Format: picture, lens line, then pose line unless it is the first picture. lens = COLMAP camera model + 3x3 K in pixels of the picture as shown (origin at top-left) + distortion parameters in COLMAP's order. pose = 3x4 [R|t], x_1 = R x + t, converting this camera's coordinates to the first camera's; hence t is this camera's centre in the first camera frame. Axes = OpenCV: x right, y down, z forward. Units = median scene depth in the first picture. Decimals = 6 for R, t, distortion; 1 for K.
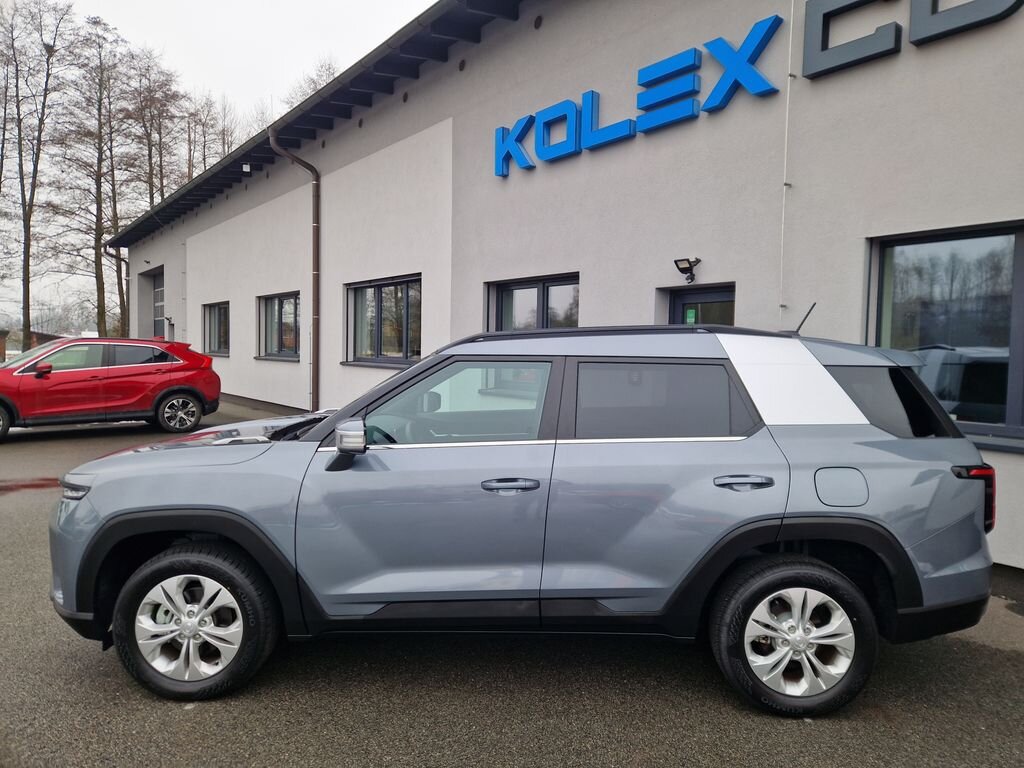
lens RADIAL K [[689.0, 0, 512.0], [0, 689.0, 384.0], [0, 0, 1]] dist [0.082765, -0.076281]
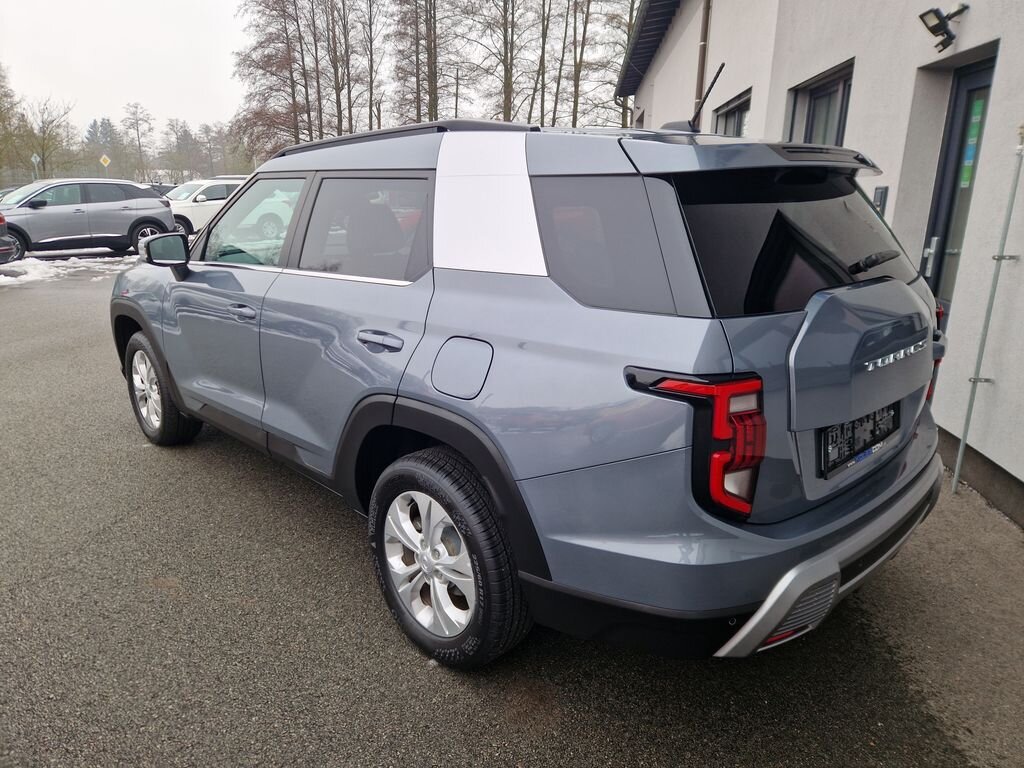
lens RADIAL K [[689.0, 0, 512.0], [0, 689.0, 384.0], [0, 0, 1]] dist [0.082765, -0.076281]
pose [[0.700481, 0.181273, -0.690266, 0.708383], [-0.032345, 0.974274, 0.223034, 0.012312], [0.712938, -0.133904, 0.688324, 0.437056]]
